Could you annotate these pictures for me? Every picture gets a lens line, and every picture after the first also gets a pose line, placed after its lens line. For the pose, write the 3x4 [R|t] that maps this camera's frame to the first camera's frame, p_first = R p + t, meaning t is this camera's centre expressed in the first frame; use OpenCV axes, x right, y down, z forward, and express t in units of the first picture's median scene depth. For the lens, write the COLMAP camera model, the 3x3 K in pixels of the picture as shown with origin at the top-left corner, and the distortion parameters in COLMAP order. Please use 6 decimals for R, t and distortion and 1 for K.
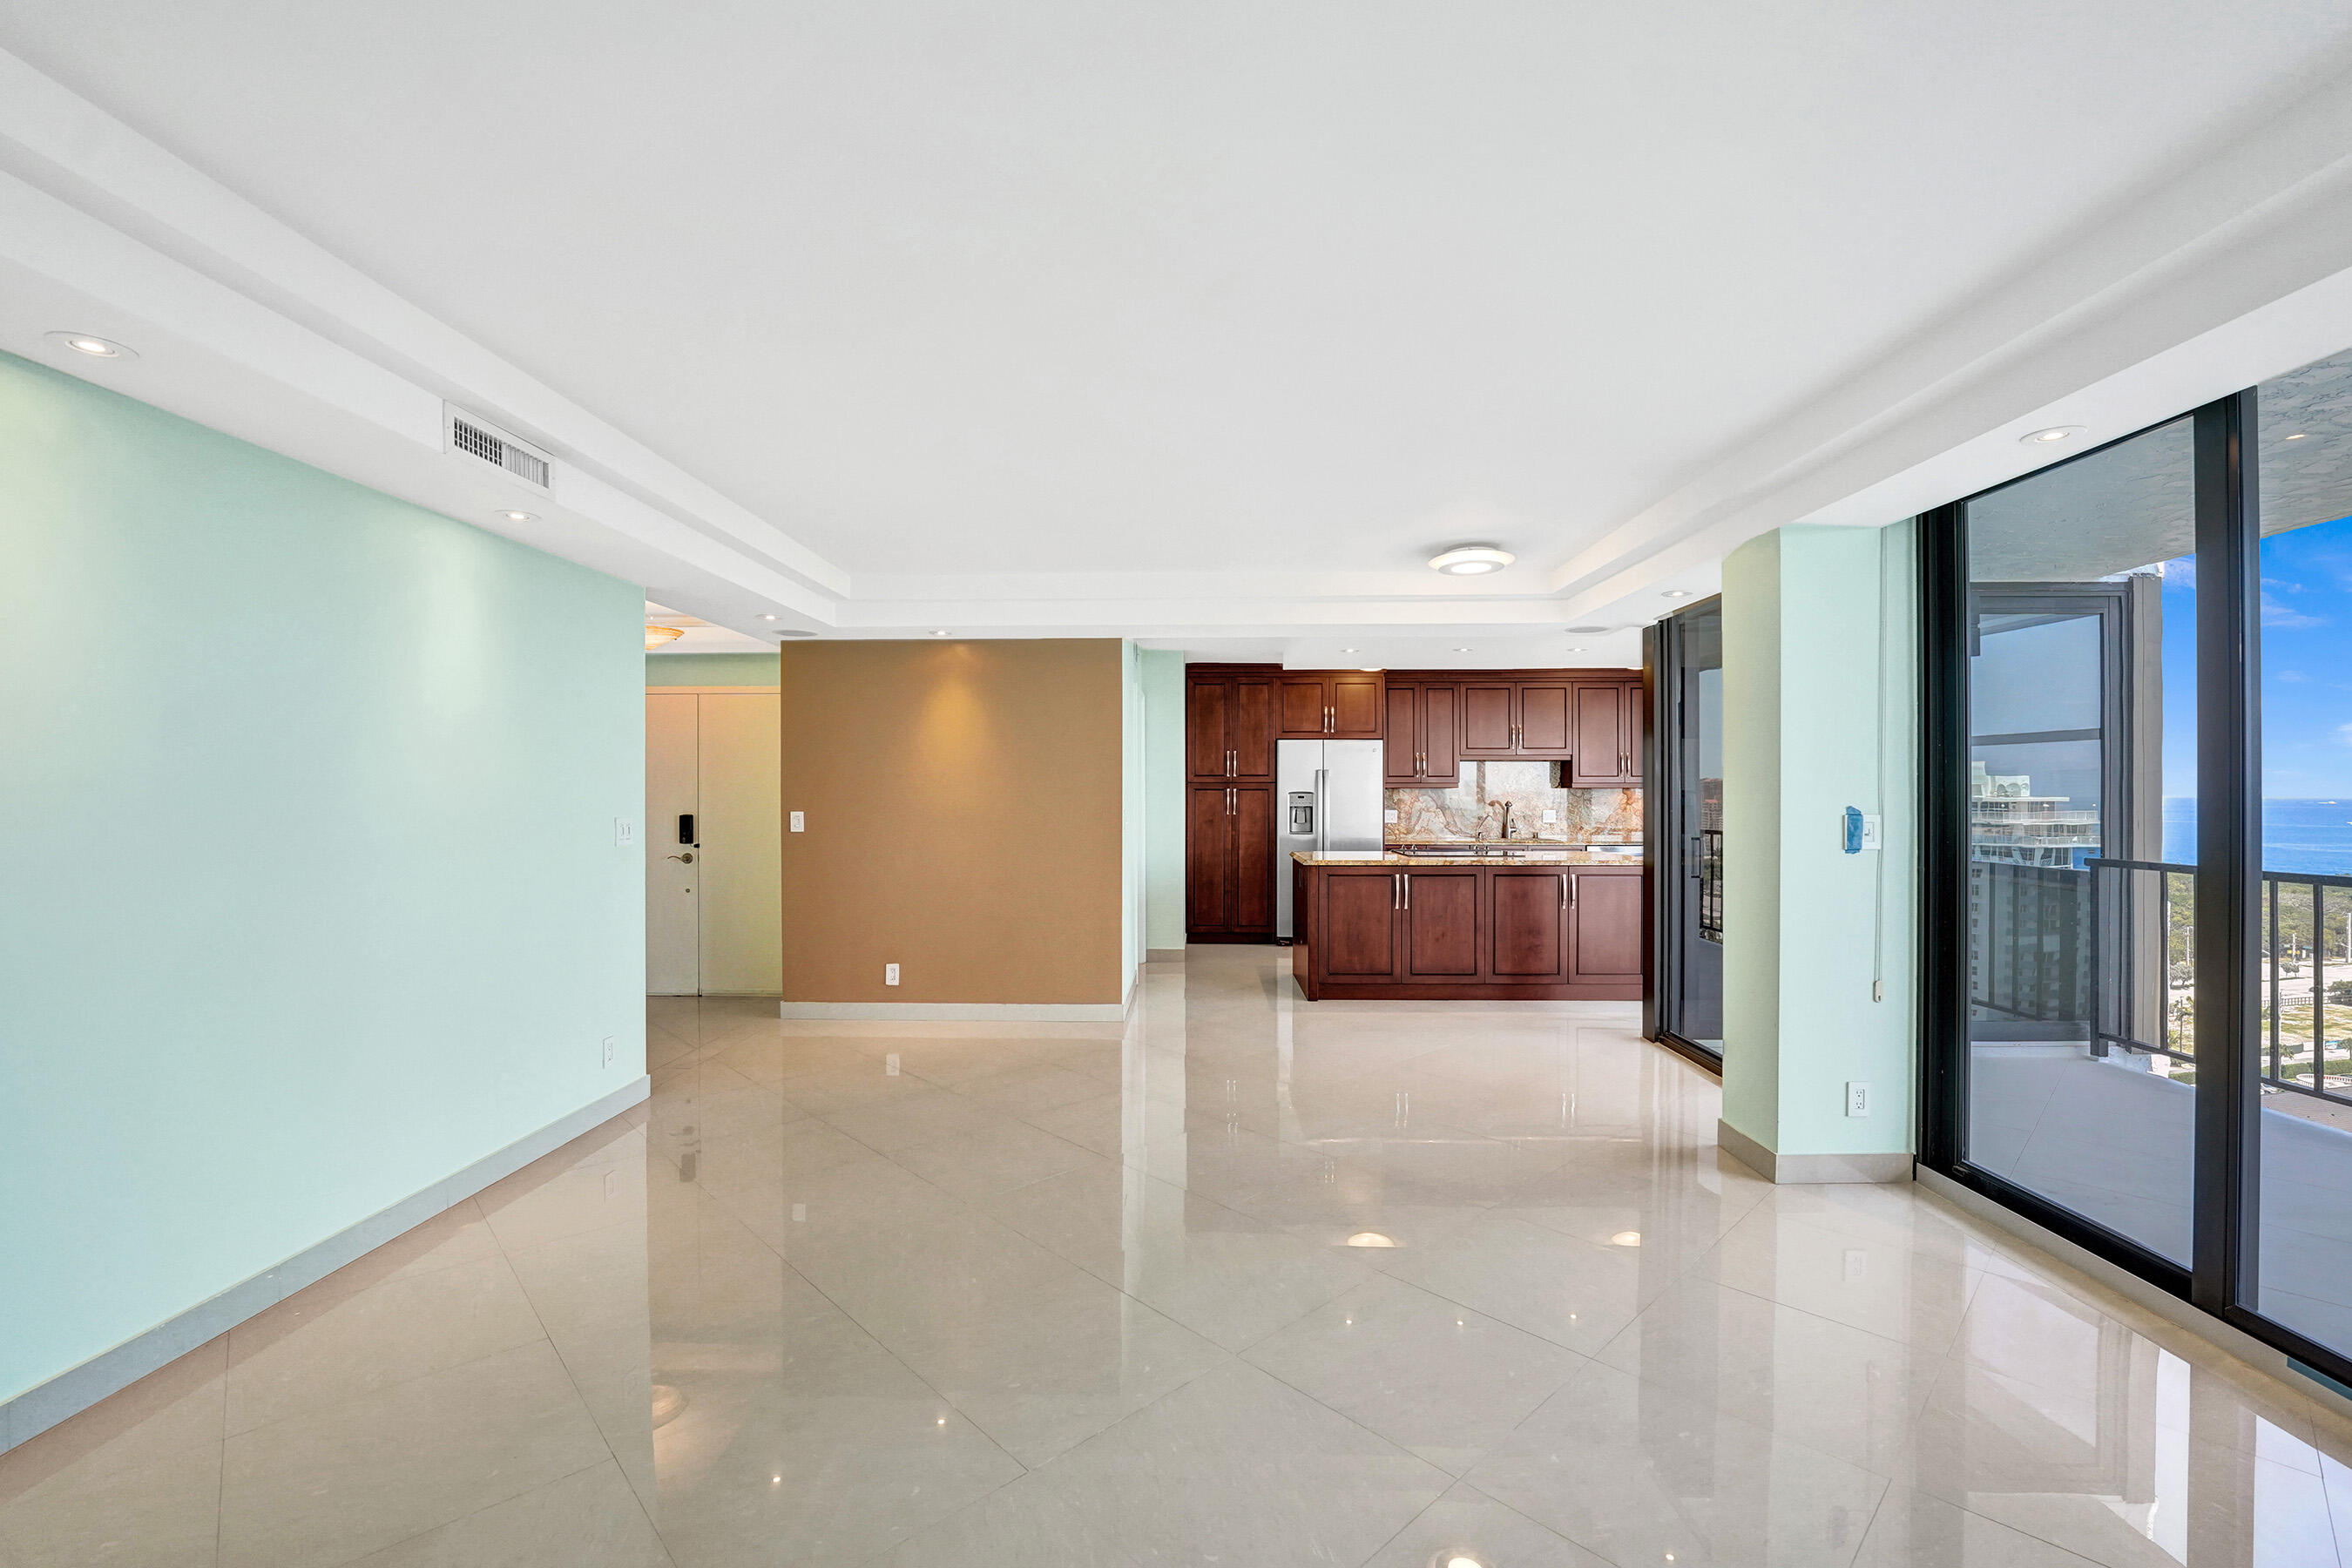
lens RADIAL K [[986.0, 0, 1172.8], [0, 986.0, 786.2], [0, 0, 1]] dist [-0.022497, 0.000019]
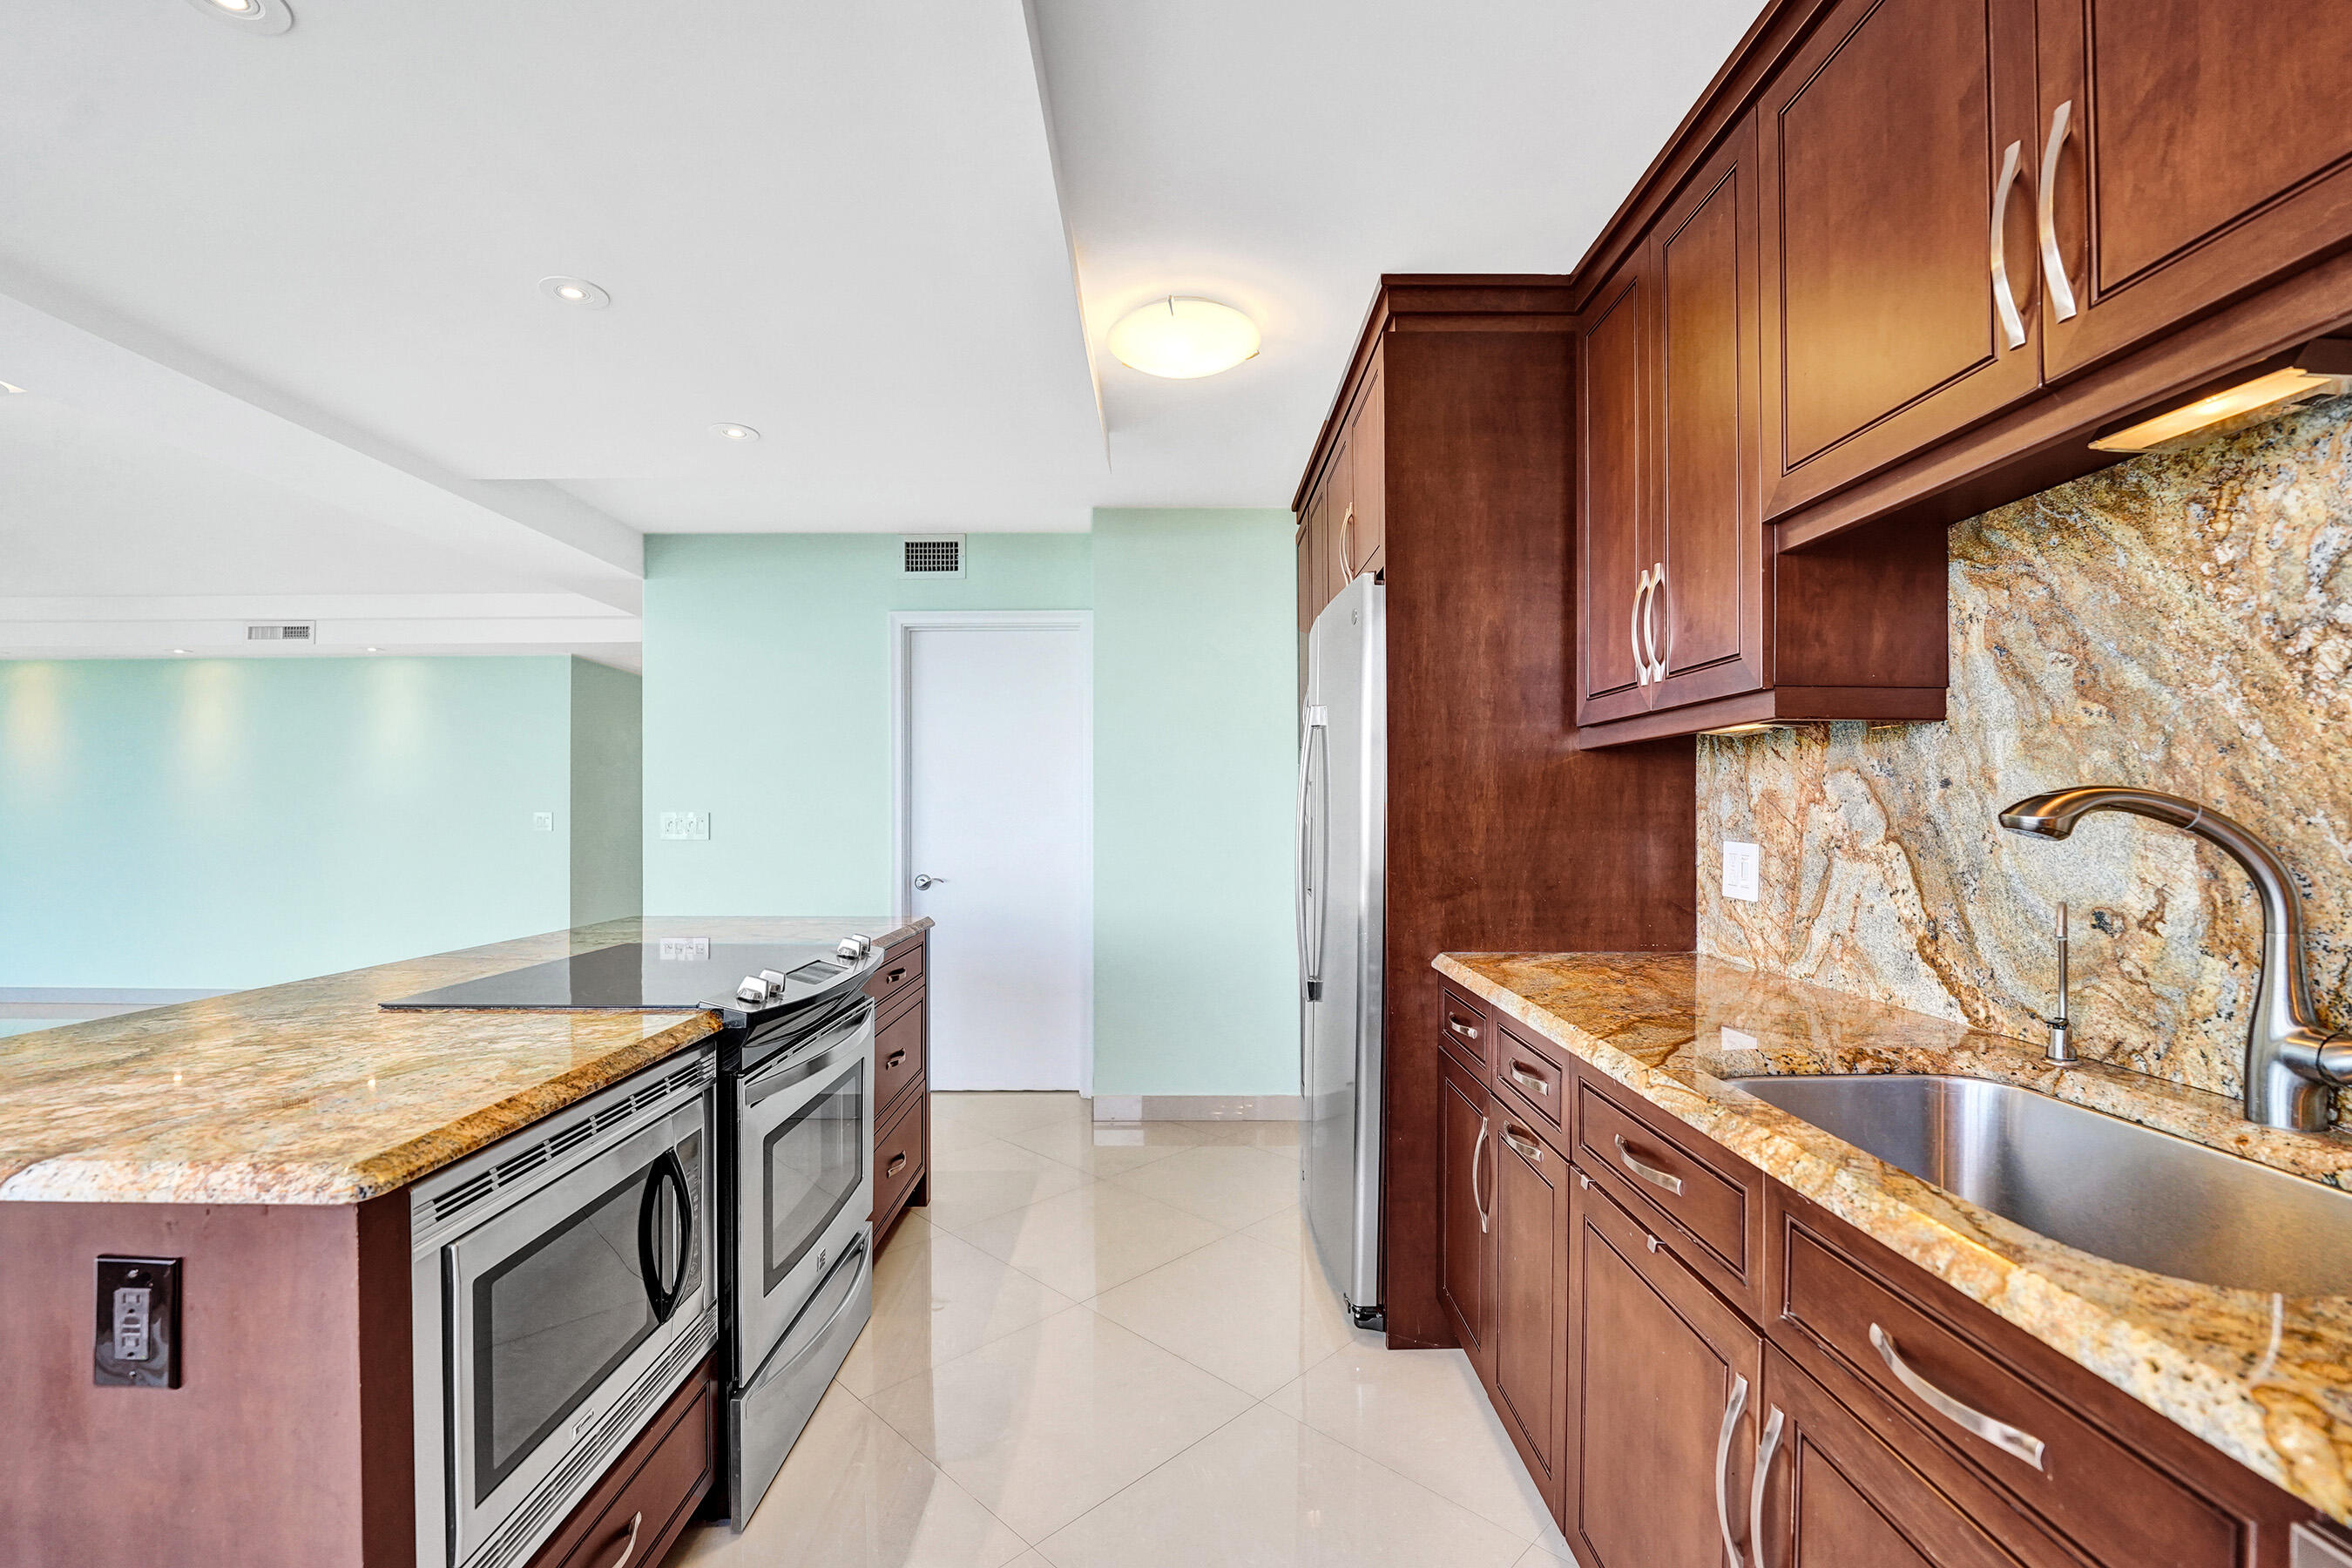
lens RADIAL K [[1004.4, 0, 1178.7], [0, 1004.4, 814.2], [0, 0, 1]] dist [-0.025444, 0.000350]
pose [[0.030344, 0.002089, -0.999537, 0.533012], [0.003859, 0.999990, 0.002207, 0.020253], [0.999532, -0.003925, 0.030336, 1.036951]]
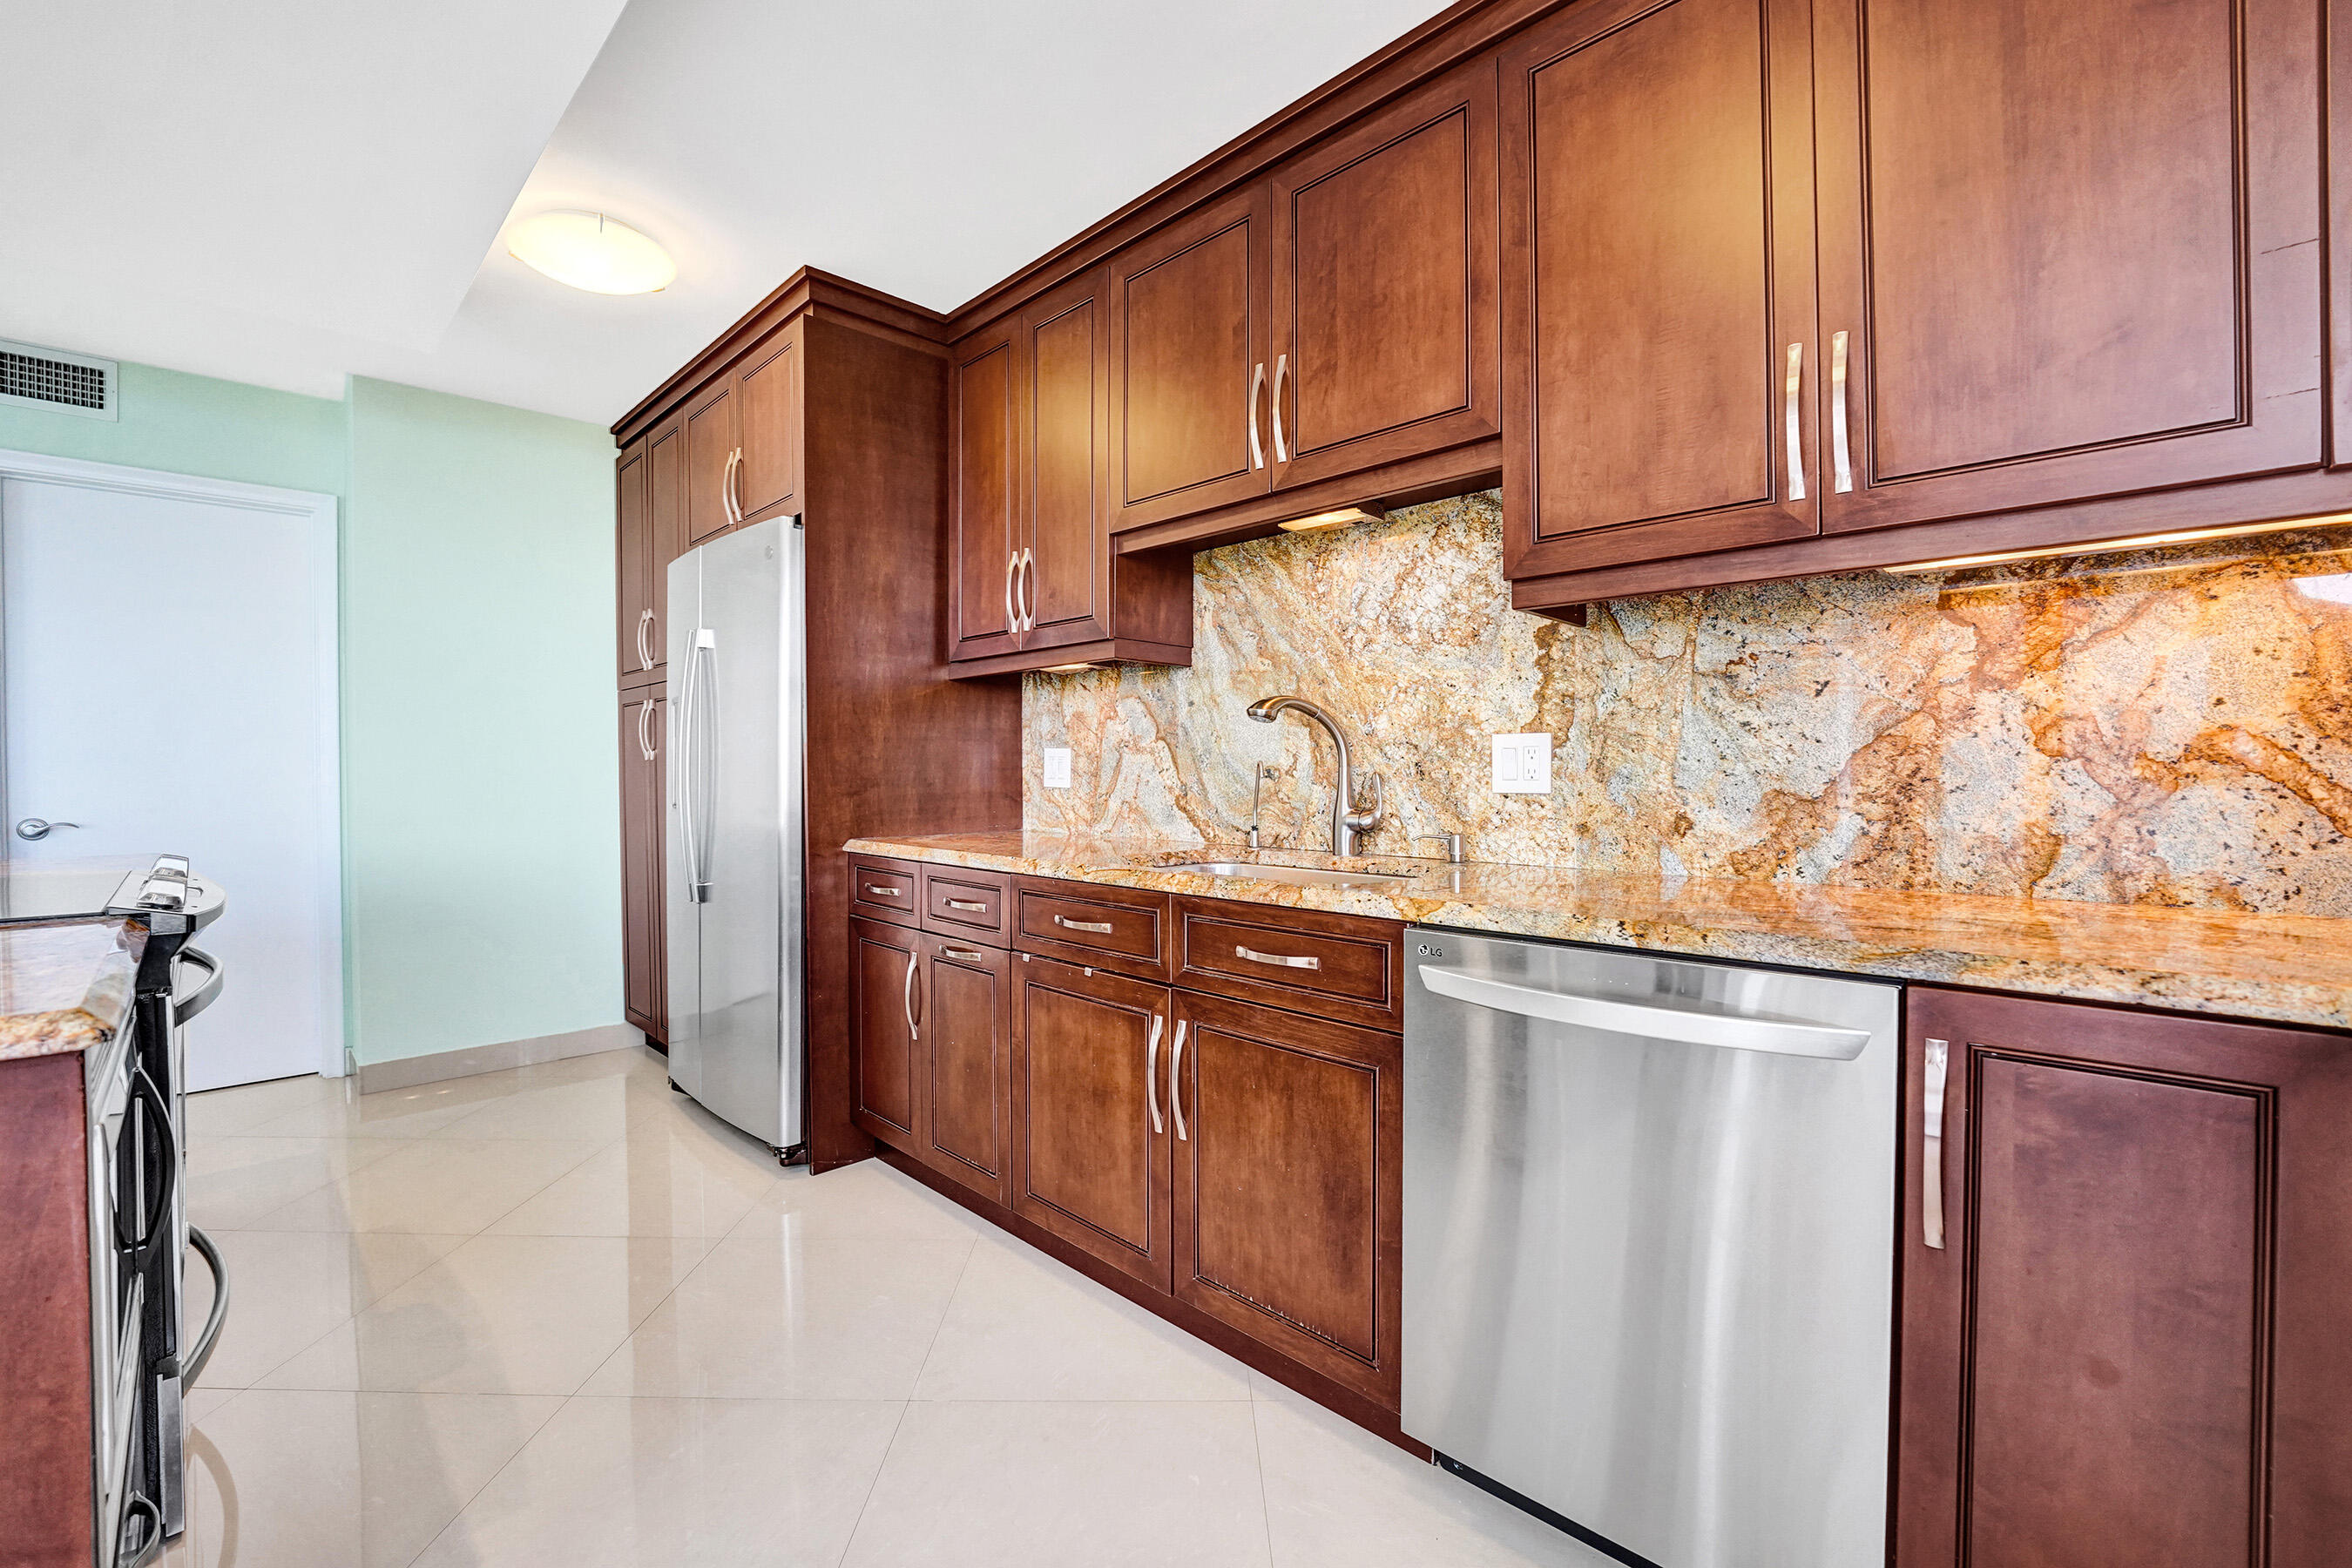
lens RADIAL K [[986.0, 0, 1172.8], [0, 986.0, 786.2], [0, 0, 1]] dist [-0.022497, 0.000019]
pose [[0.724498, 0.008777, -0.689221, 0.568462], [0.004850, 0.999829, 0.017830, 0.037390], [0.689260, -0.016260, 0.724332, 0.946476]]
